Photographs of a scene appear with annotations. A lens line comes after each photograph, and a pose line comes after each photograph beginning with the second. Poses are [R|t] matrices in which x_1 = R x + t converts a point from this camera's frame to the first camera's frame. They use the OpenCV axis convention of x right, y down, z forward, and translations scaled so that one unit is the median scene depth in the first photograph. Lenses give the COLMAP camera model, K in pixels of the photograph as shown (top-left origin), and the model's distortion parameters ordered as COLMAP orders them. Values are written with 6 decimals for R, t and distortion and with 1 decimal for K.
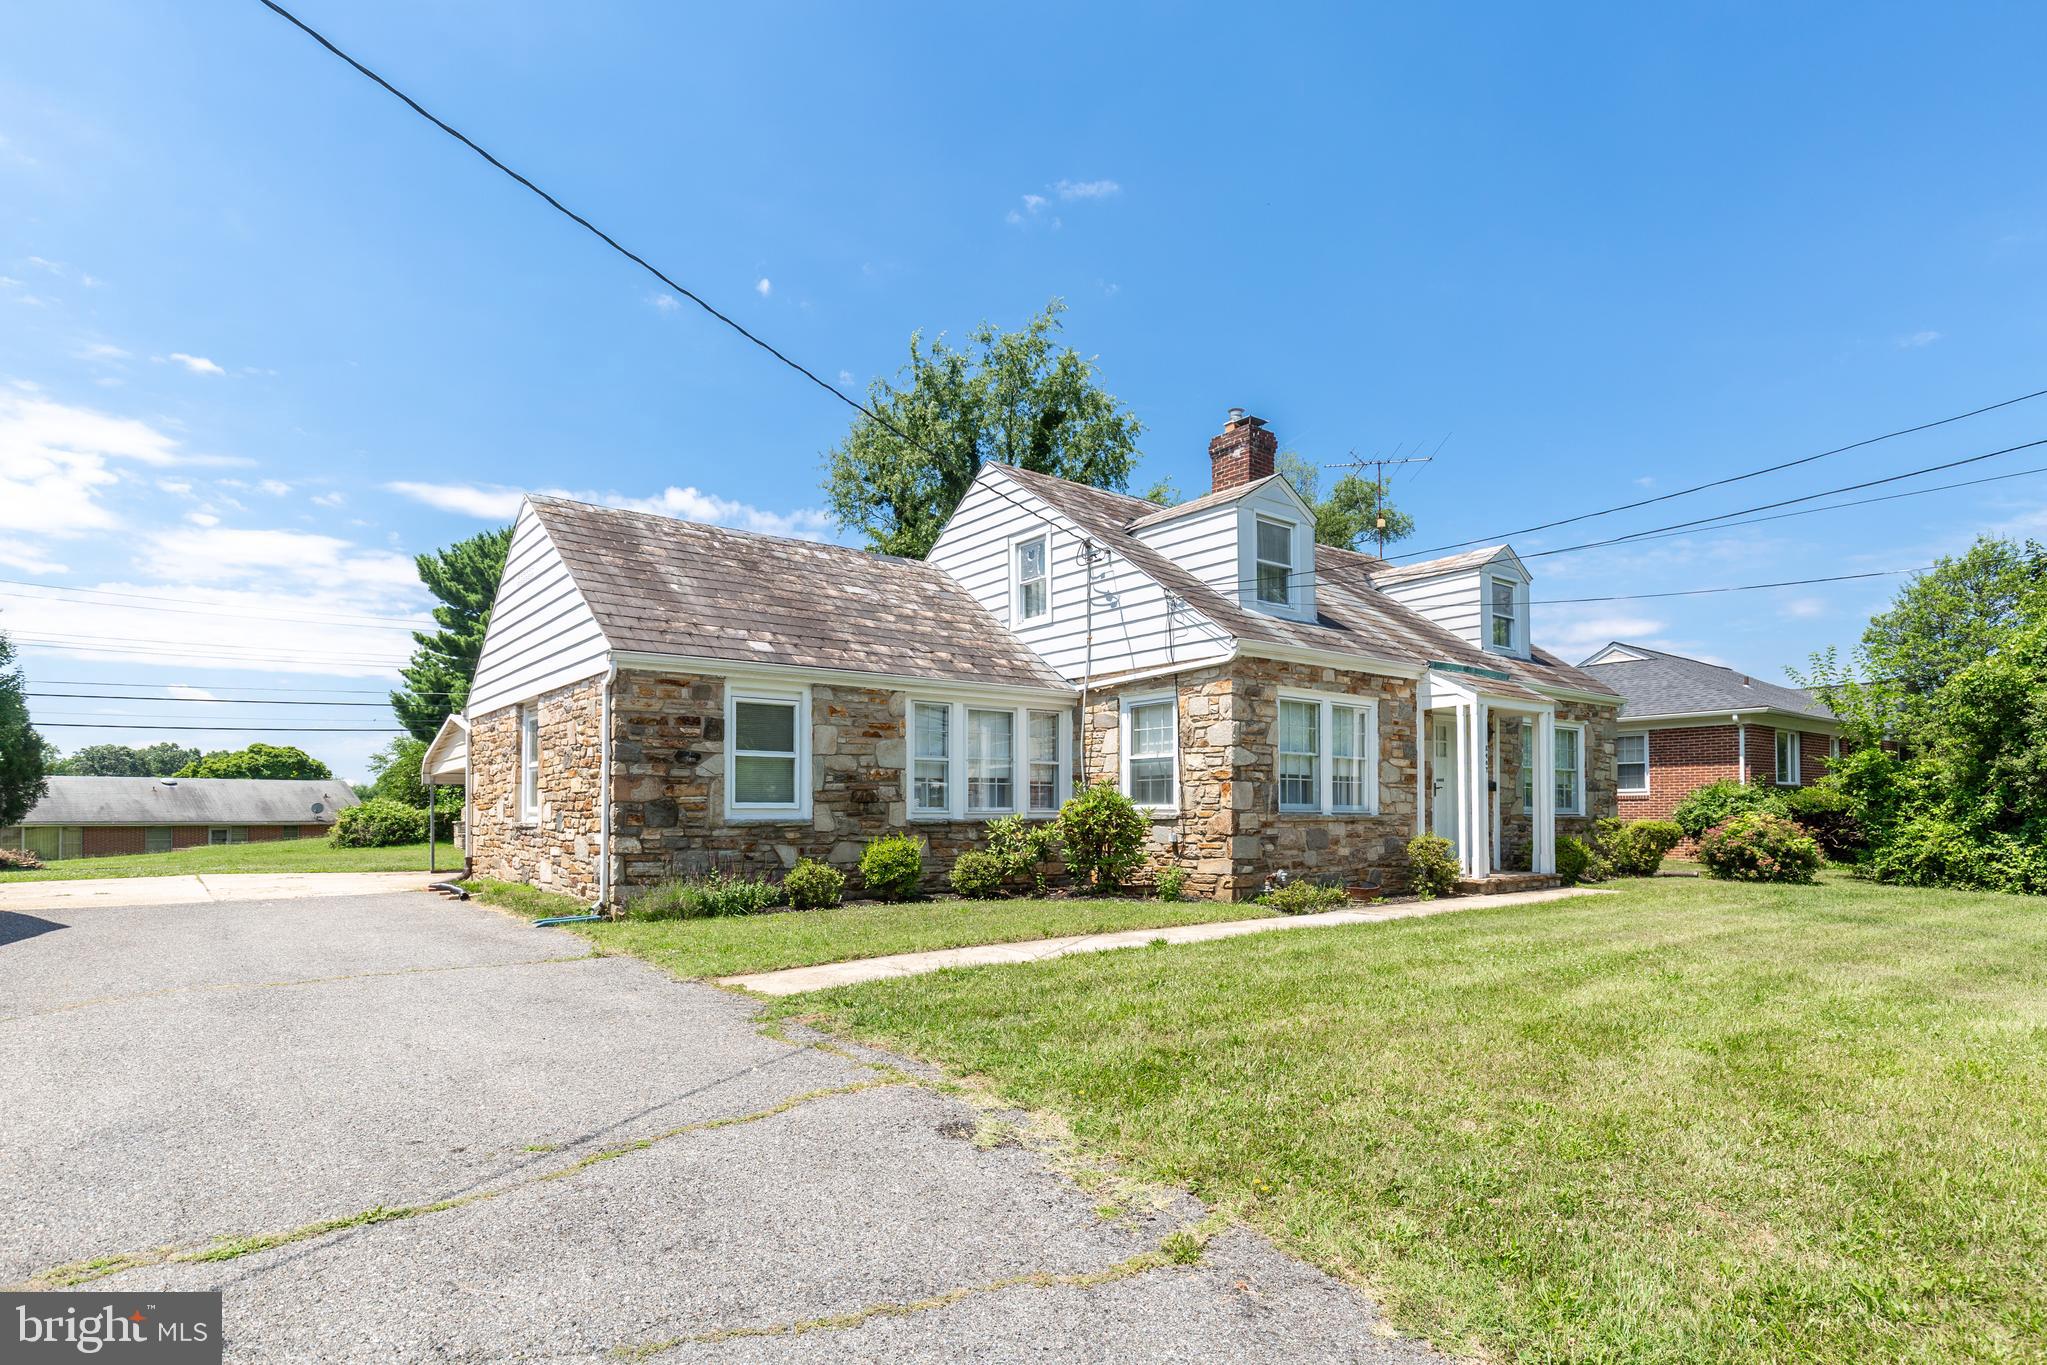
lens RADIAL K [[1051.0, 0, 1026.6], [0, 1051.0, 792.8], [0, 0, 1]] dist [-0.003469, -0.007025]
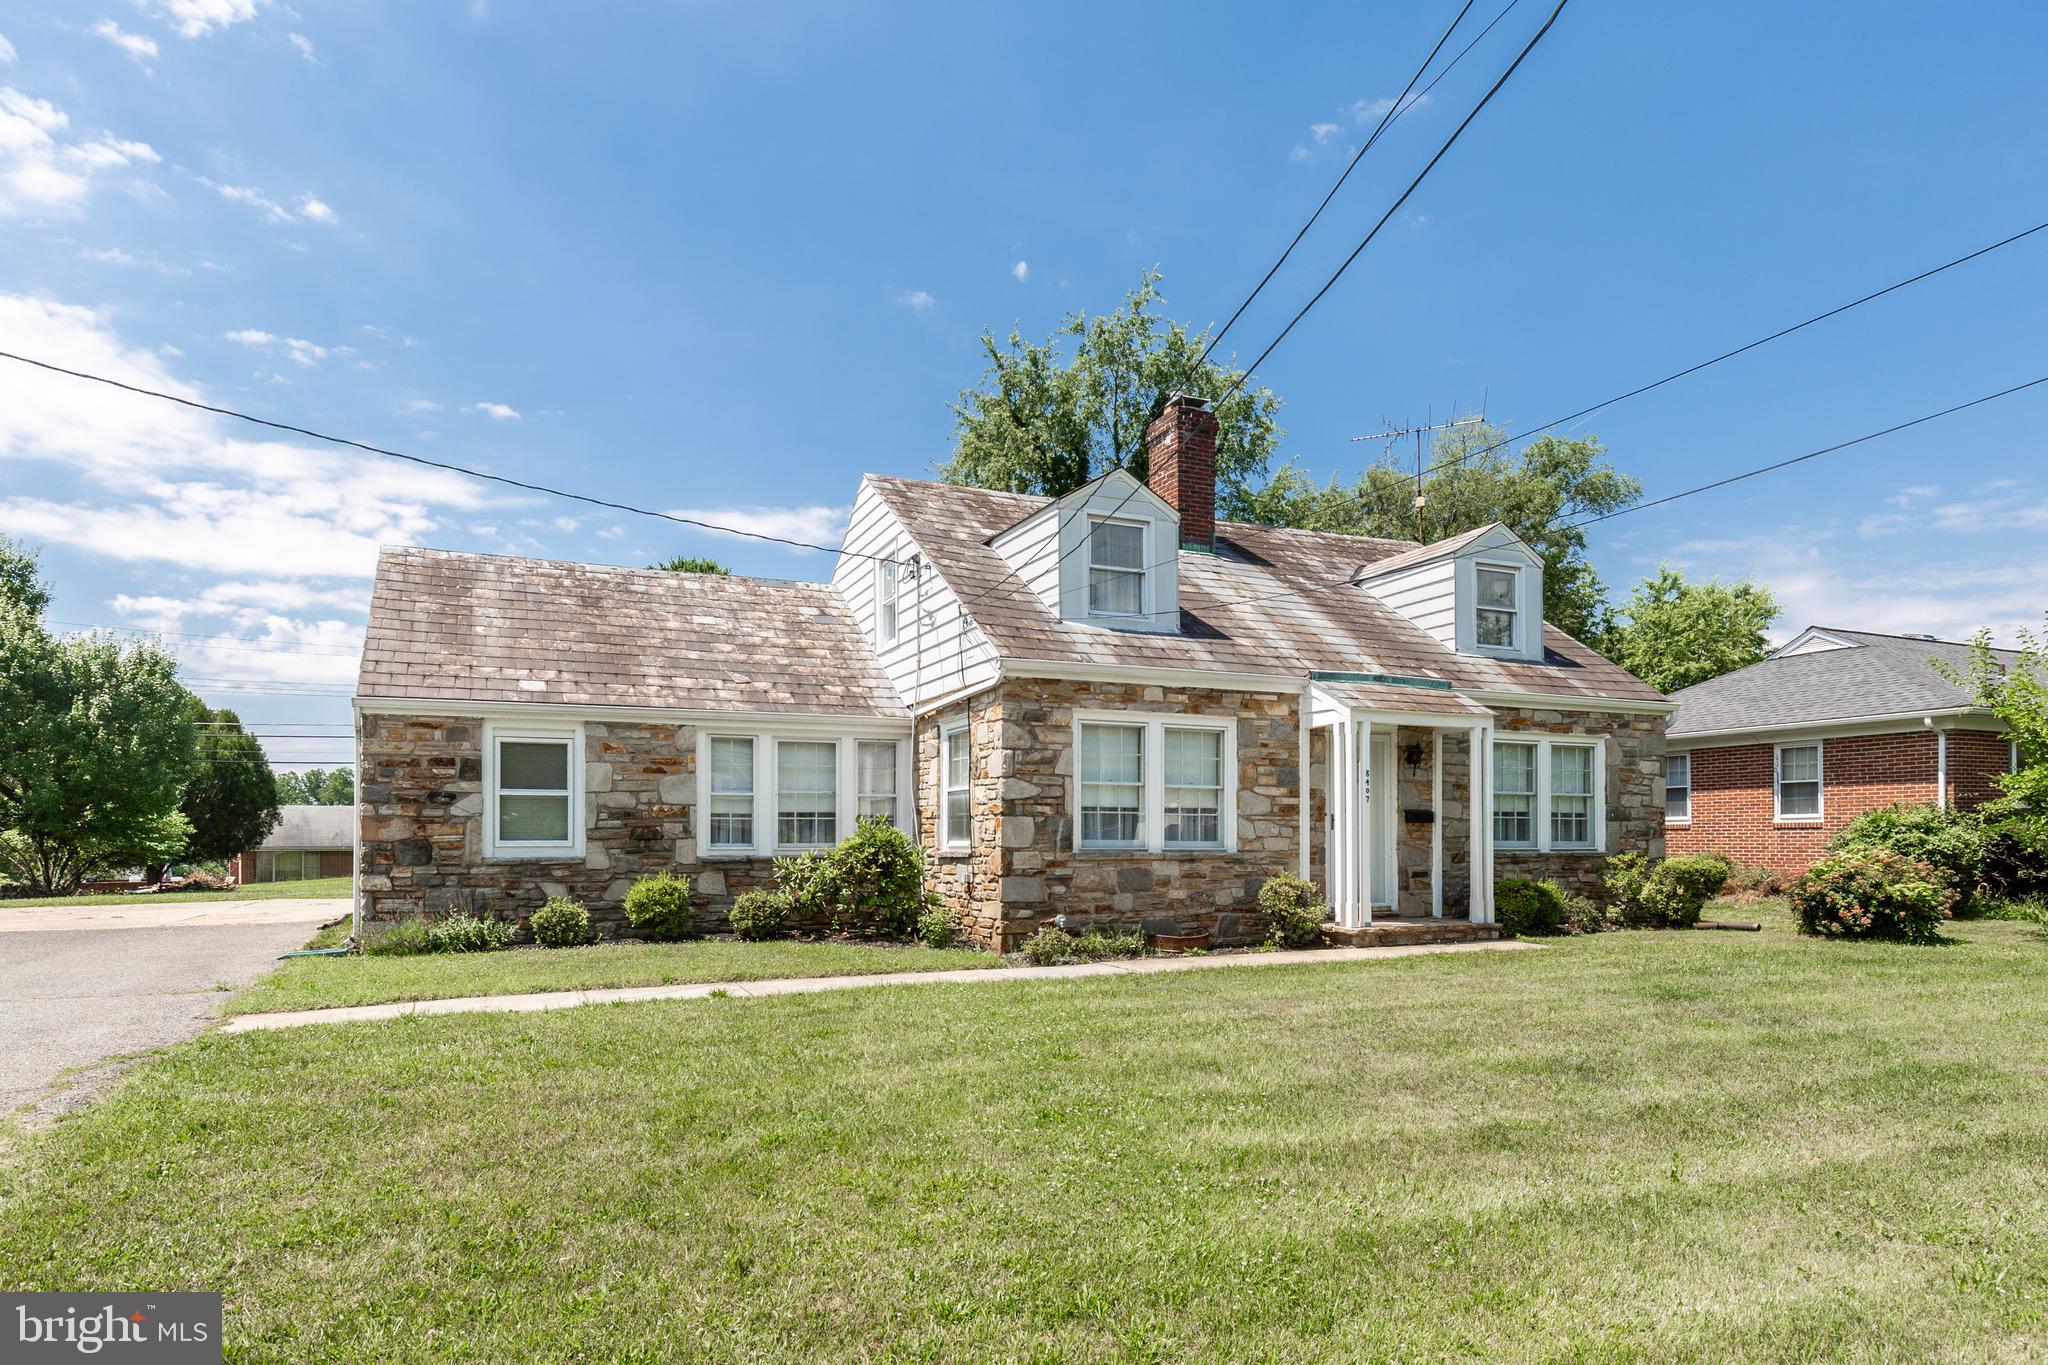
lens RADIAL K [[1141.7, 0, 1018.1], [0, 1141.7, 831.7], [0, 0, 1]] dist [-0.005094, -0.000420]
pose [[0.969977, -0.001472, -0.243192, 0.422593], [0.005346, 0.999869, 0.015271, -0.012040], [0.243138, -0.016113, 0.969858, 0.044569]]
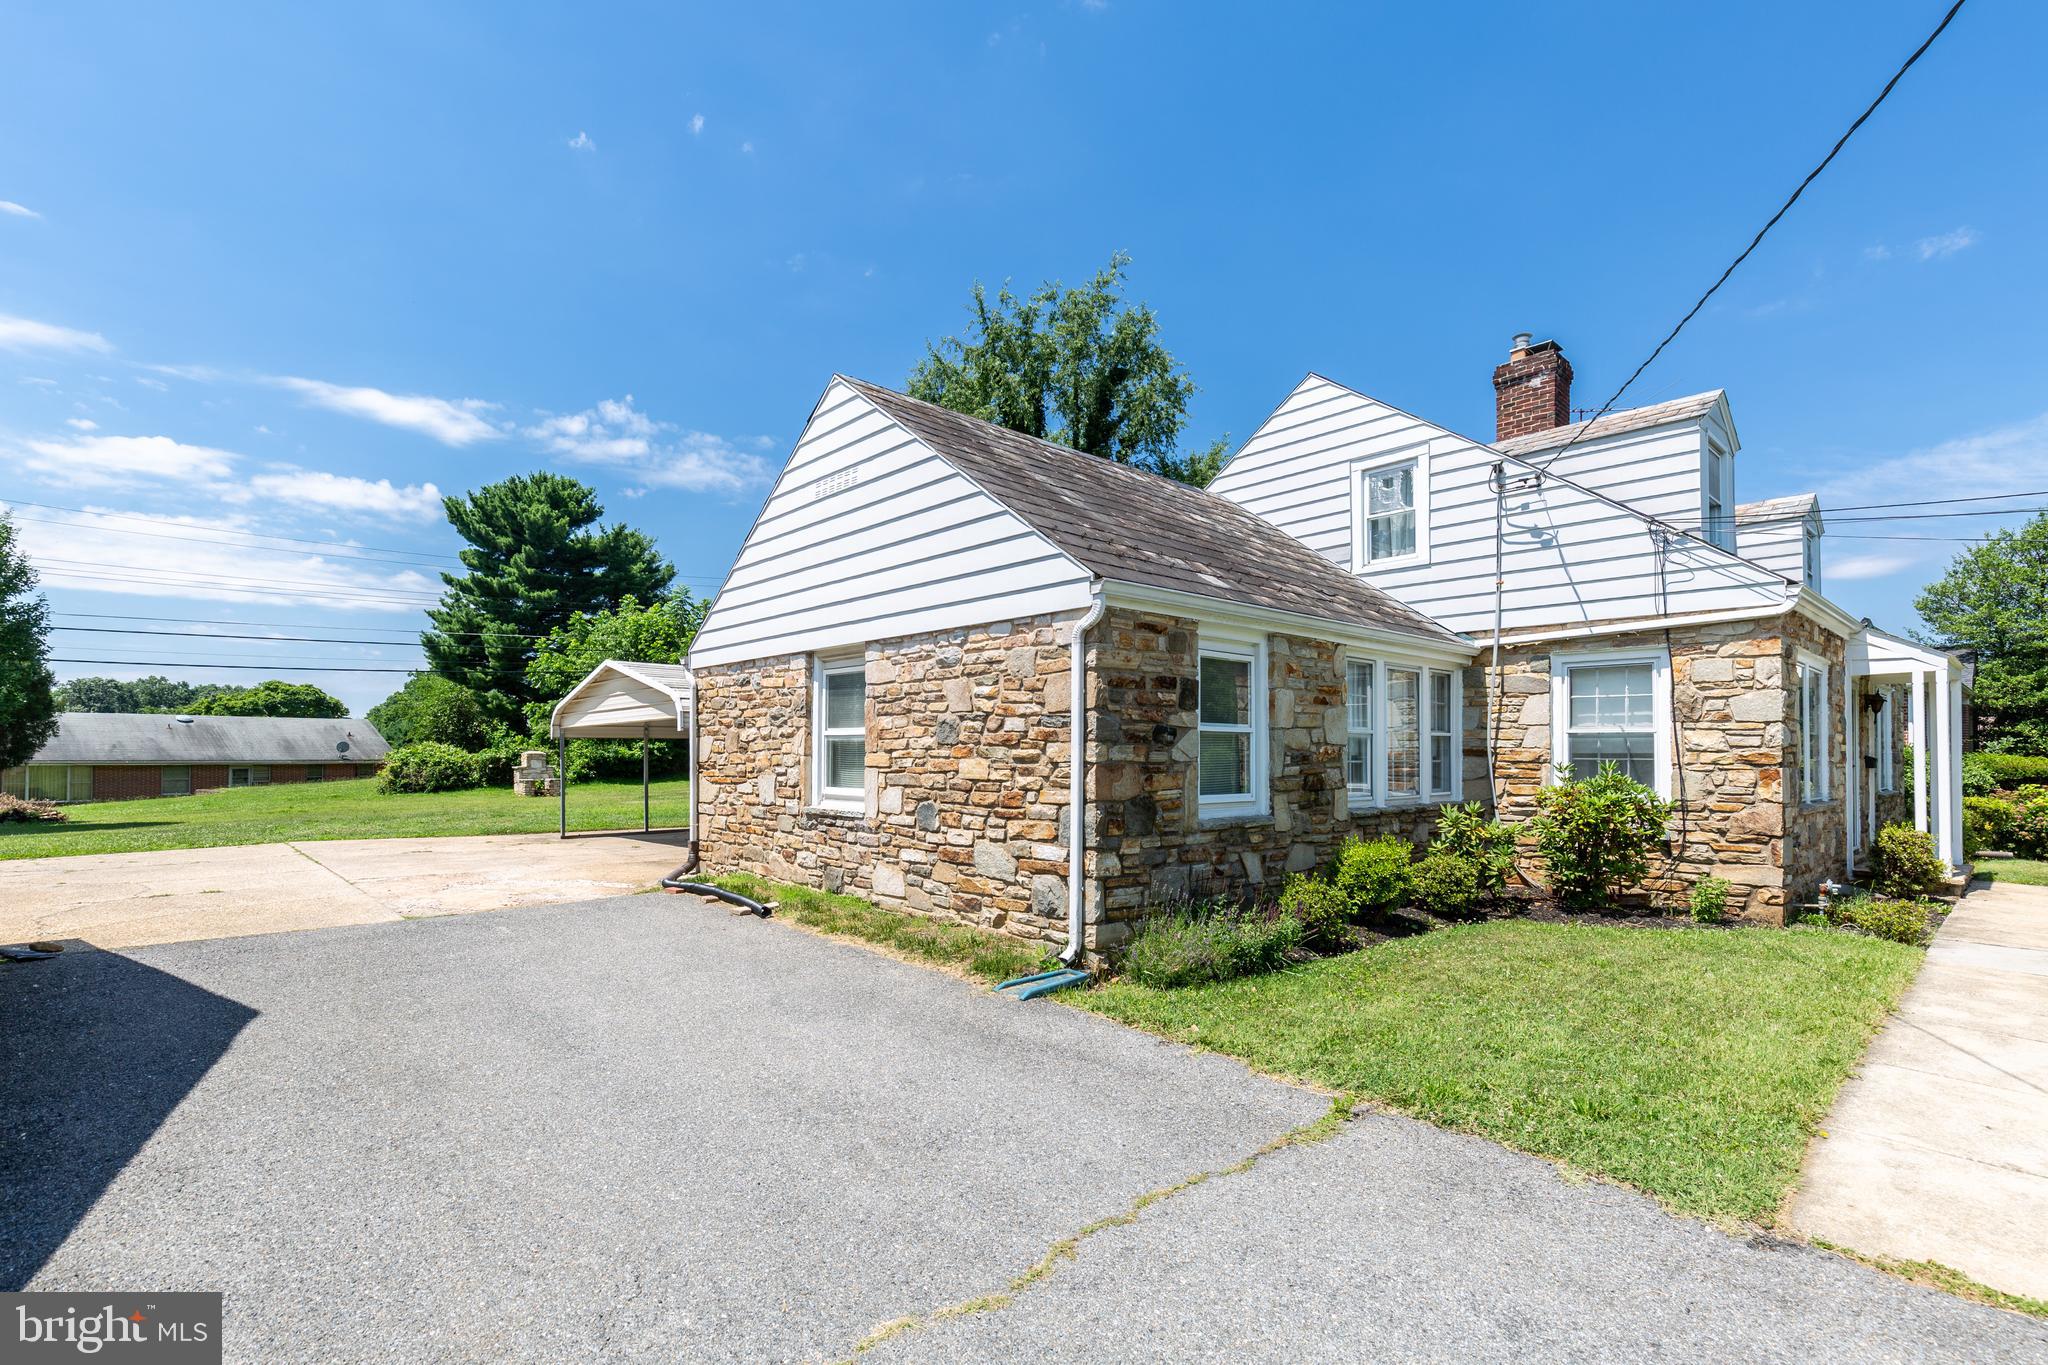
lens RADIAL K [[929.2, 0, 1016.8], [0, 929.2, 735.0], [0, 0, 1]] dist [-0.000994, 0.000263]
pose [[0.997968, 0.010801, 0.062787, -0.390850], [-0.011027, 0.999934, 0.003251, -0.029231], [-0.062748, -0.003936, 0.998022, 0.326965]]
